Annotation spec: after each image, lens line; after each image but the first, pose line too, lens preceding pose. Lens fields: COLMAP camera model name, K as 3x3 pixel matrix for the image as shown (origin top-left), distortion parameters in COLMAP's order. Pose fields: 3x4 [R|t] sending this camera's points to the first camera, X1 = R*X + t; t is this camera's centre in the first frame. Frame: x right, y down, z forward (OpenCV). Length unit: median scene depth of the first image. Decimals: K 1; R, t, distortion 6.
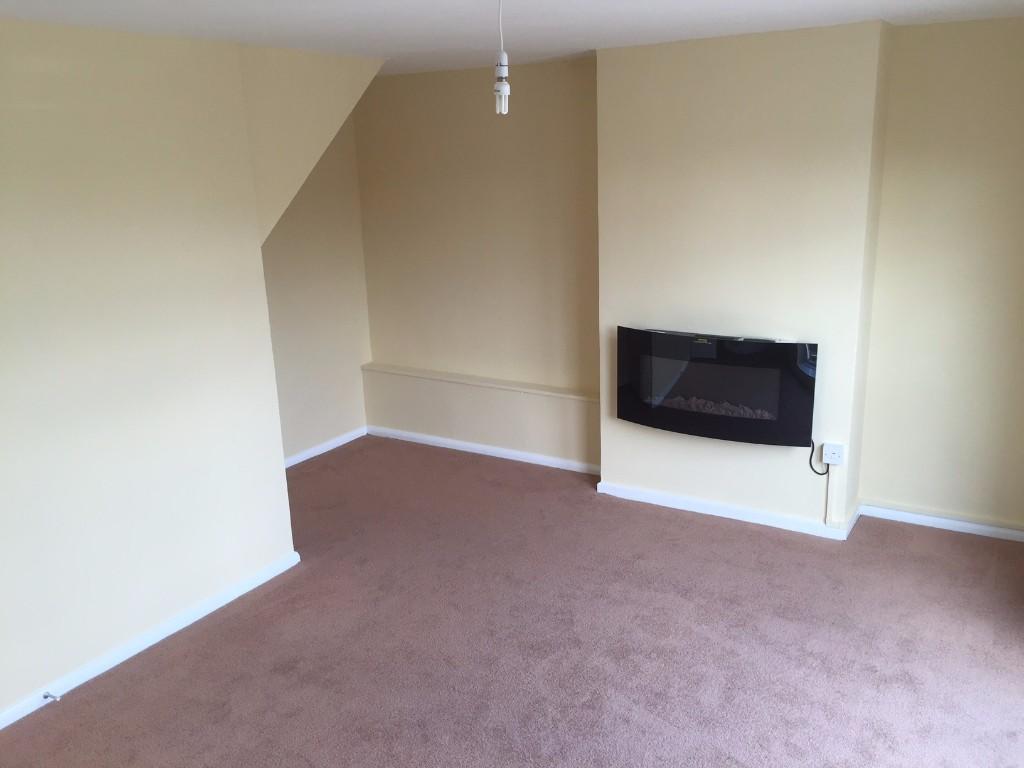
lens RADIAL K [[871.5, 0, 512.0], [0, 871.5, 384.0], [0, 0, 1]] dist [0.046349, -0.008047]
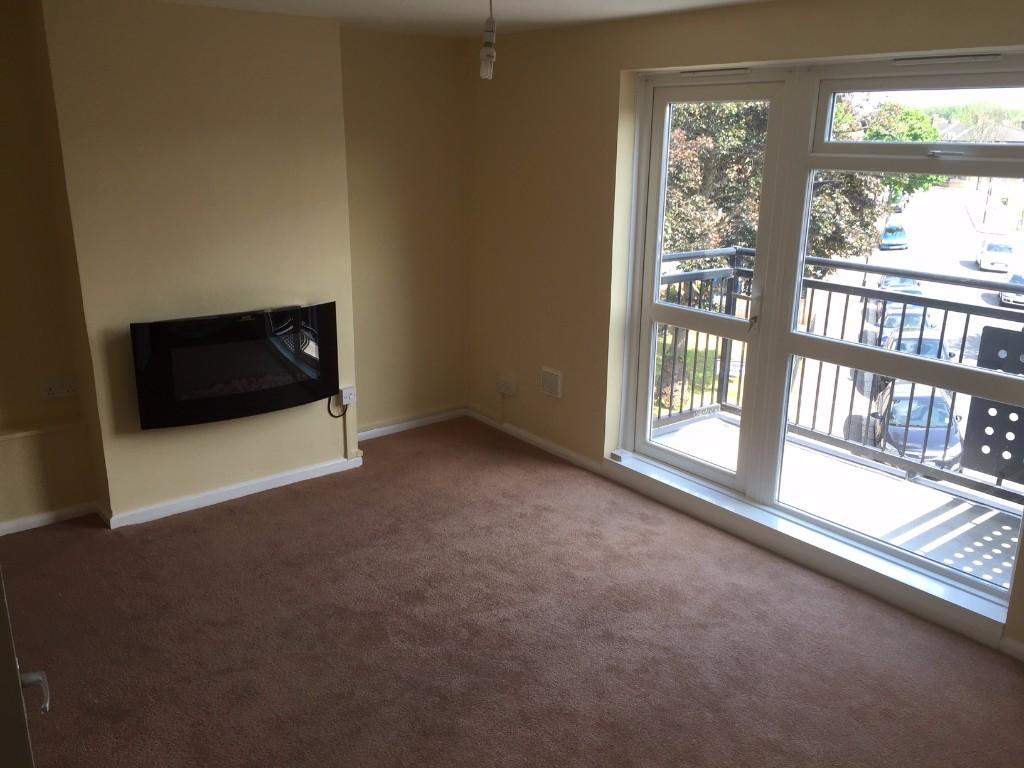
lens RADIAL K [[871.5, 0, 512.0], [0, 871.5, 384.0], [0, 0, 1]] dist [0.046349, -0.008047]
pose [[0.323152, -0.226015, 0.918961, -0.664490], [0.219666, 0.962454, 0.159466, -0.075885], [-0.920500, 0.150332, 0.360667, 0.416285]]
